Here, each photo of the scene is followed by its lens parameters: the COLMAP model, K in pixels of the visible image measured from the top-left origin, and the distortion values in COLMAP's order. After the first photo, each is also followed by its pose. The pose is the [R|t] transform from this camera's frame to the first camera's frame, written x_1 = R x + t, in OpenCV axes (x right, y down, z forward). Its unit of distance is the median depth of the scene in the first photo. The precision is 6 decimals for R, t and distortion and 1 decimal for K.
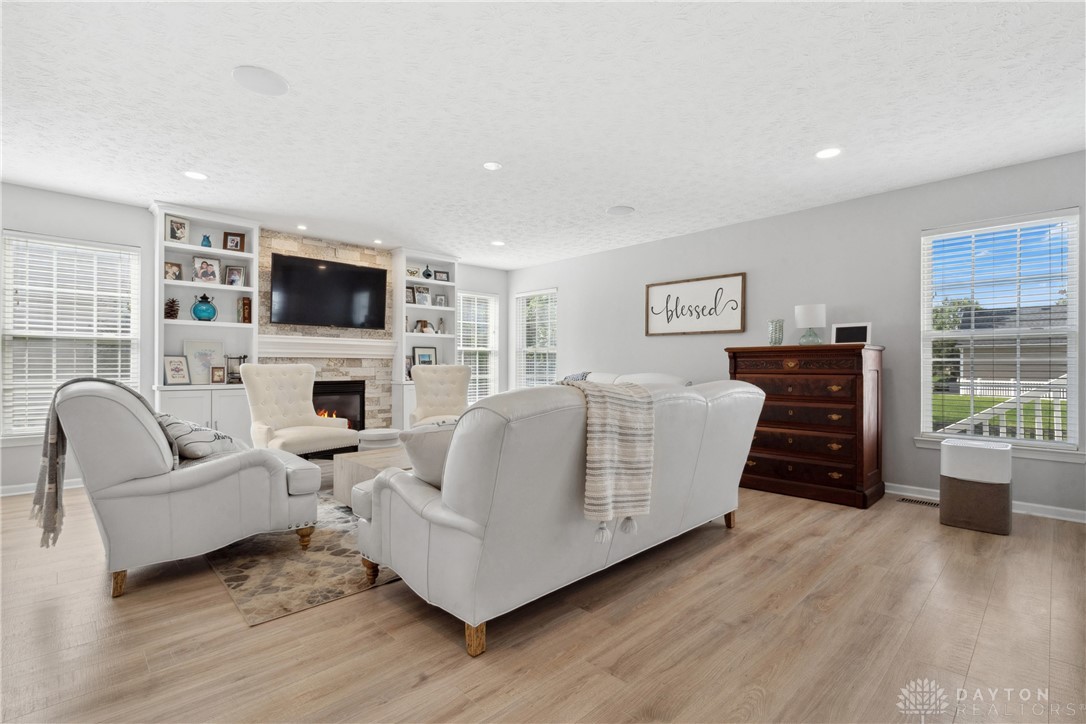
lens RADIAL K [[506.4, 0, 540.4], [0, 506.4, 359.7], [0, 0, 1]] dist [0.000140, -0.000274]
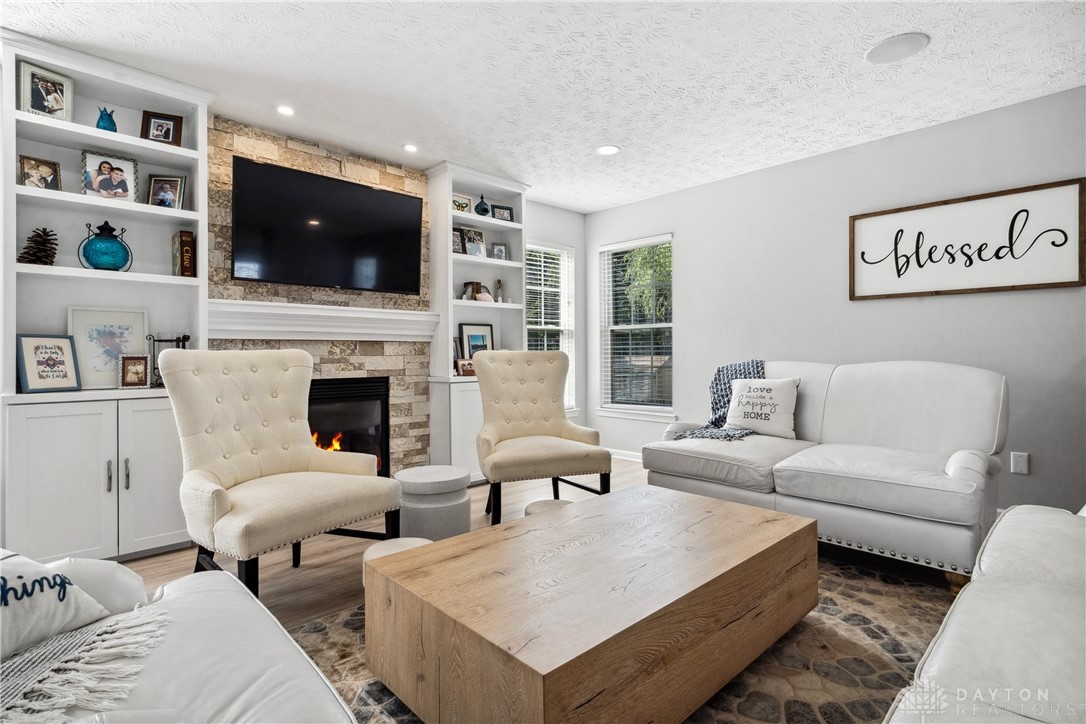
lens RADIAL K [[533.3, 0, 534.5], [0, 533.3, 347.2], [0, 0, 1]] dist [0.002455, 0.000888]
pose [[0.999952, -0.008508, -0.004941, -0.177896], [0.008504, 0.999964, -0.000795, 0.007466], [0.004948, 0.000753, 0.999987, 0.375105]]
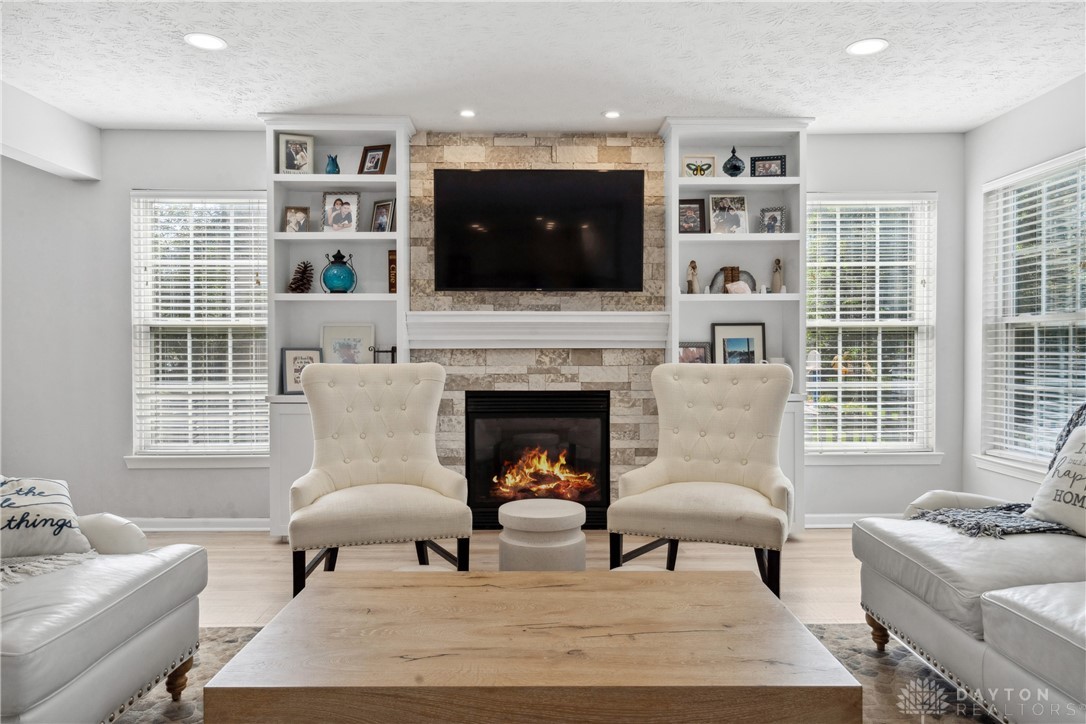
lens RADIAL K [[707.6, 0, 548.2], [0, 707.6, 358.1], [0, 0, 1]] dist [0.006478, 0.001360]
pose [[0.728935, 0.003943, -0.684571, 0.114928], [0.011712, 0.999765, 0.018229, -0.007284], [0.684482, -0.021305, 0.728718, 0.460682]]
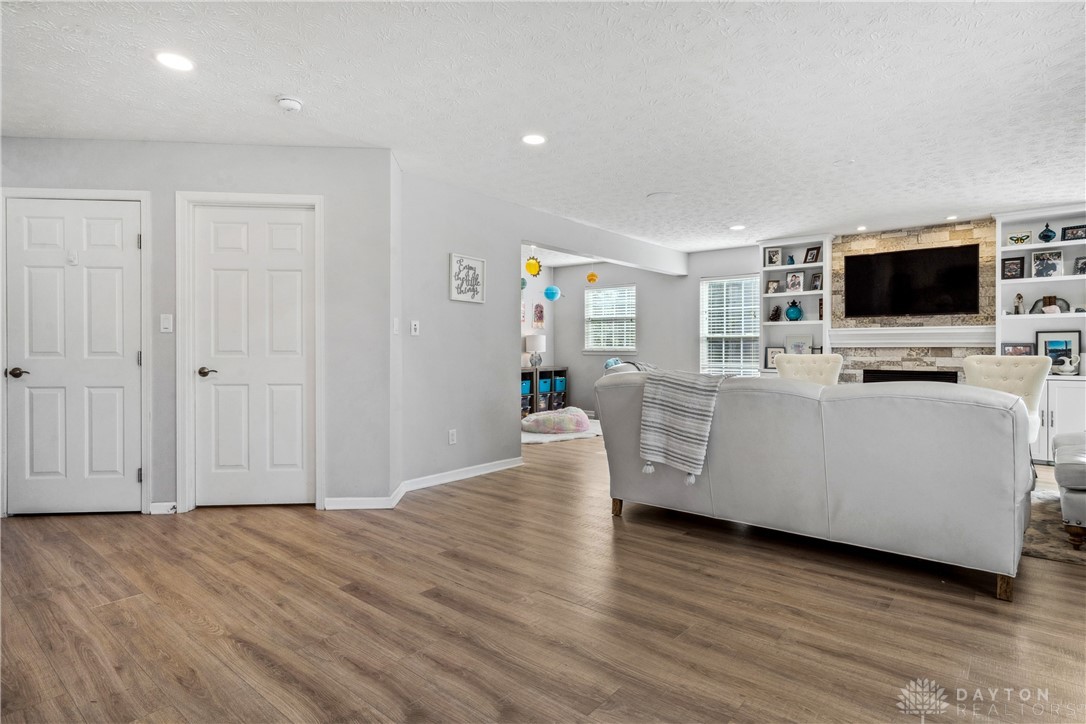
lens RADIAL K [[574.1, 0, 538.6], [0, 574.1, 349.4], [0, 0, 1]] dist [0.000347, 0.004053]
pose [[0.083875, -0.000591, -0.996476, 0.659359], [0.013249, 0.999912, 0.000522, -0.009938], [0.996388, -0.013246, 0.083875, 0.186541]]
